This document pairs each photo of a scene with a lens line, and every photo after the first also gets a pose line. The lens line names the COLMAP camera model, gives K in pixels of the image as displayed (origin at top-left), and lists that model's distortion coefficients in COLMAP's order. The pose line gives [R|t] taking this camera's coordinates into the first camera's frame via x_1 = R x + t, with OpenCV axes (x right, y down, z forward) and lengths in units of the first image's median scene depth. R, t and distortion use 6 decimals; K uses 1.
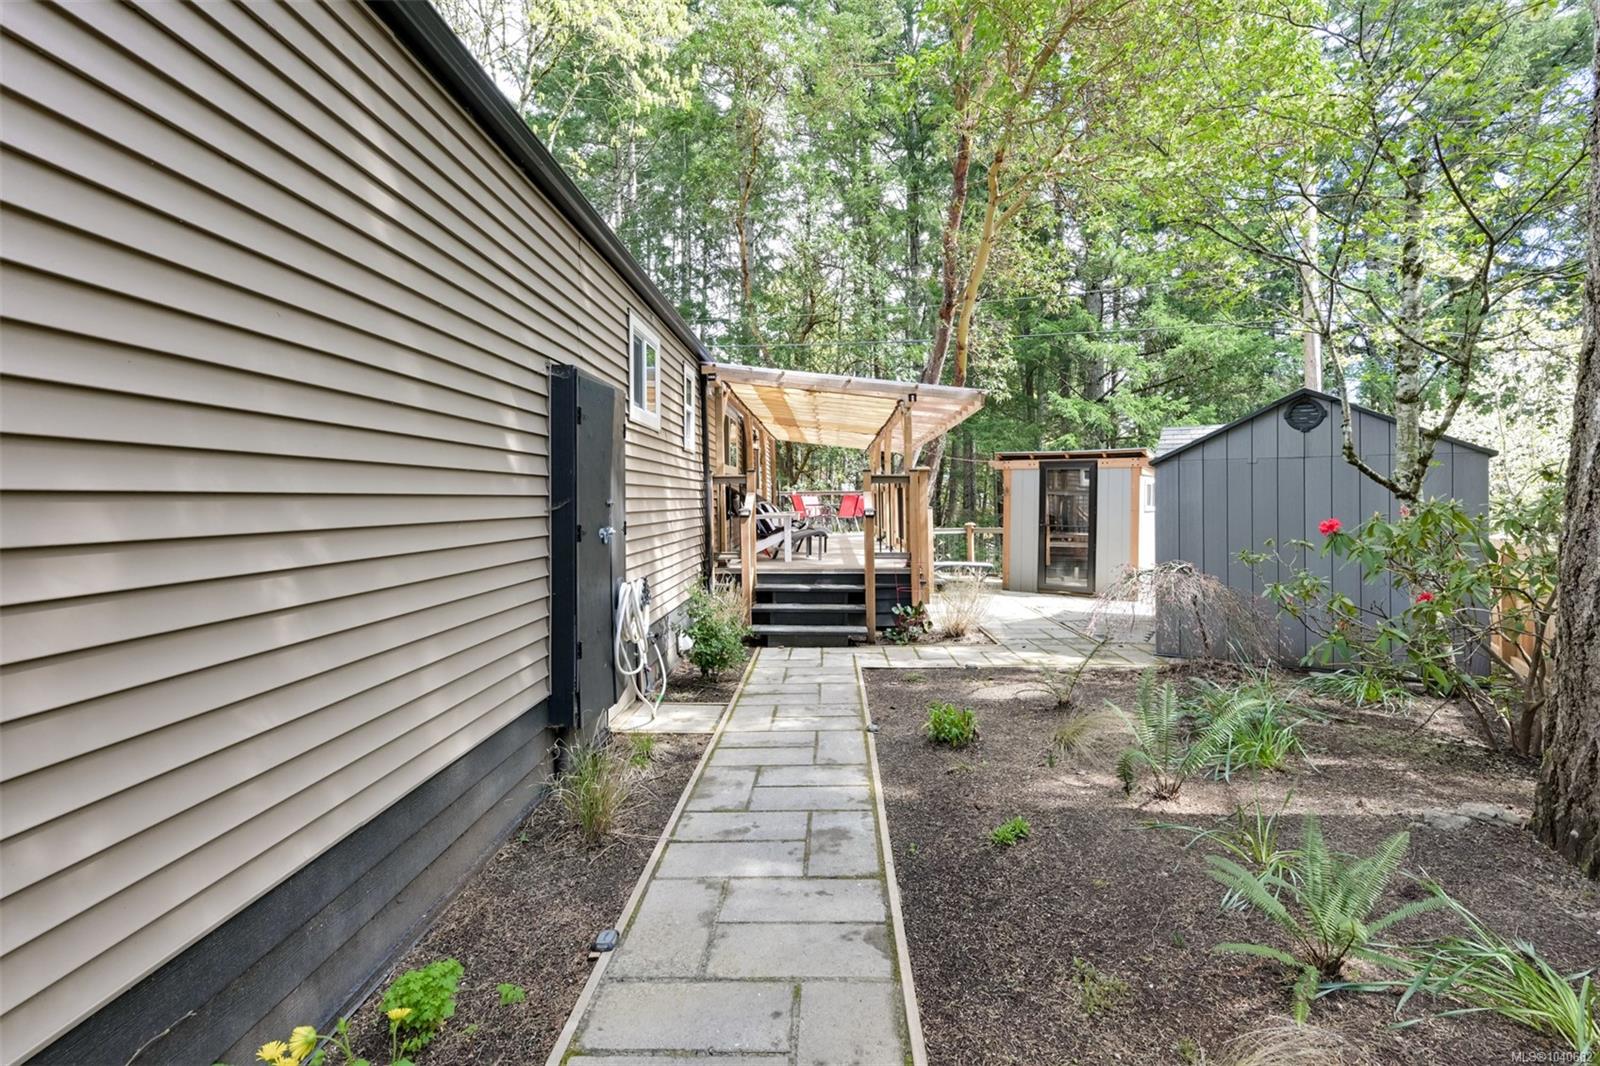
lens RADIAL K [[733.2, 0, 799.1], [0, 733.2, 524.4], [0, 0, 1]] dist [0.000145, 0.000287]
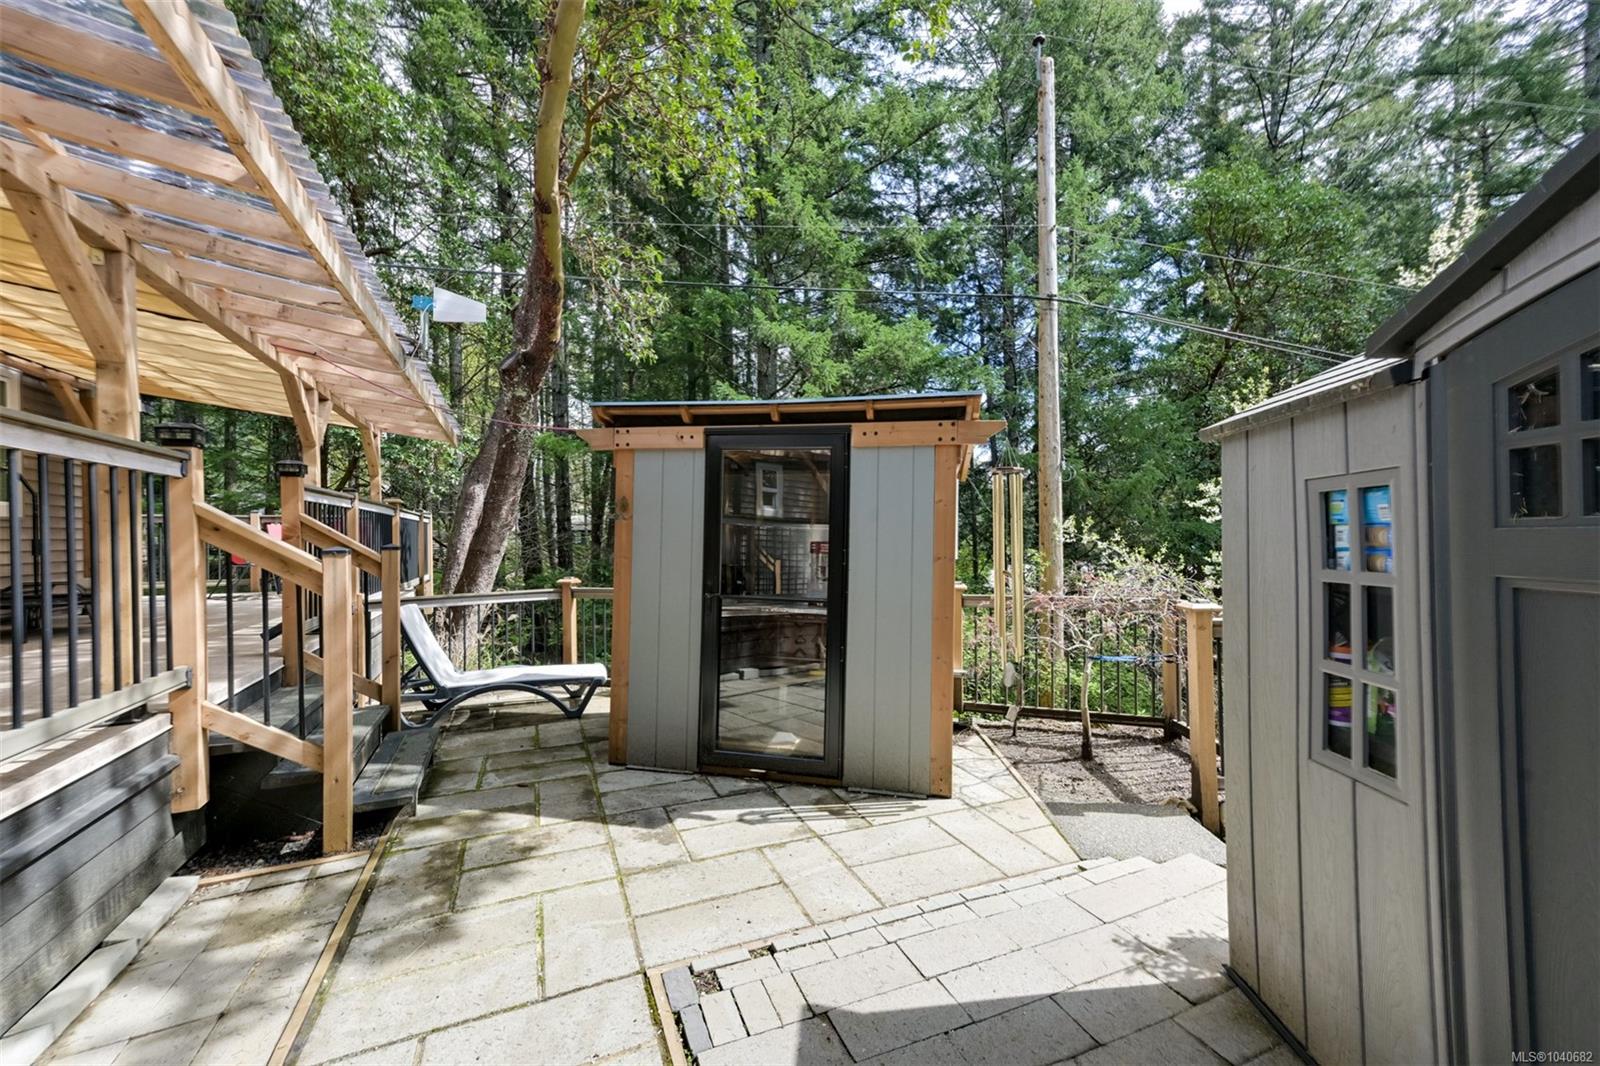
lens RADIAL K [[617.5, 0, 797.2], [0, 617.5, 534.6], [0, 0, 1]] dist [0.020307, 0.000244]
pose [[0.897287, 0.001891, 0.441443, 0.227303], [0.010440, 0.999620, -0.025501, -0.022909], [-0.441324, 0.027490, 0.896927, 0.687298]]
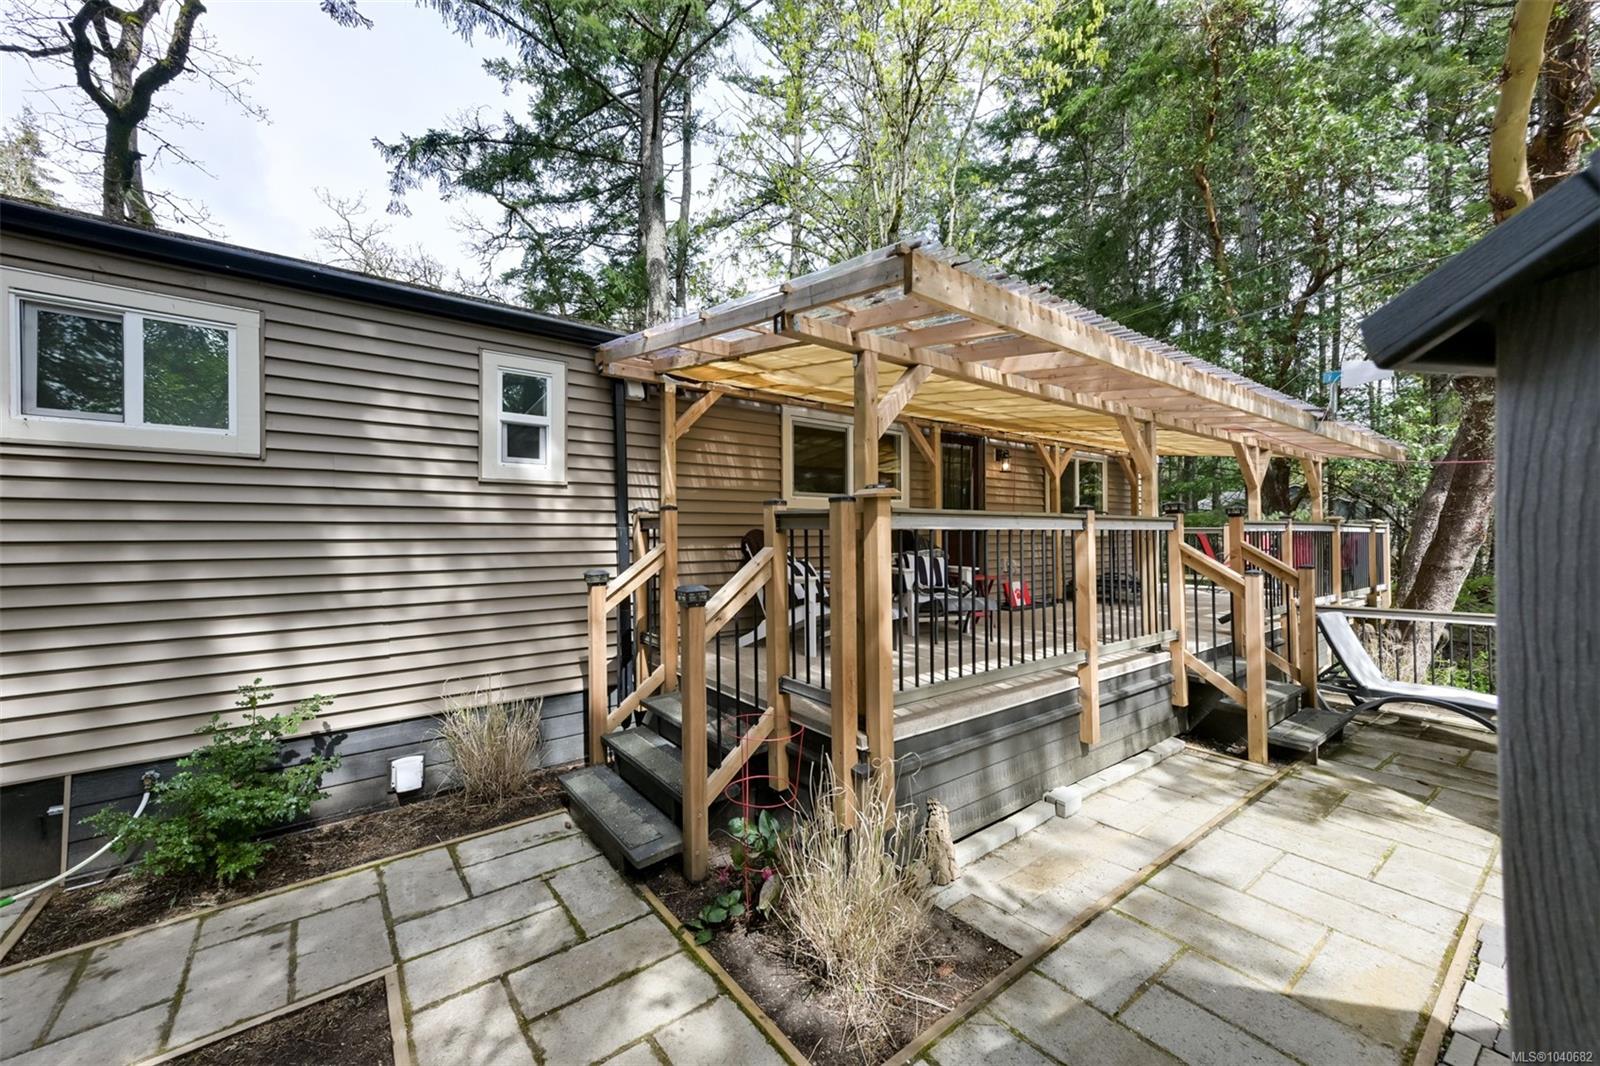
lens RADIAL K [[611.0, 0, 802.7], [0, 611.0, 528.8], [0, 0, 1]] dist [0.015450, 0.000158]
pose [[0.641515, -0.003451, -0.767103, 0.285198], [-0.019263, 0.999602, -0.020606, -0.037646], [0.766869, 0.027996, 0.641193, 0.530694]]
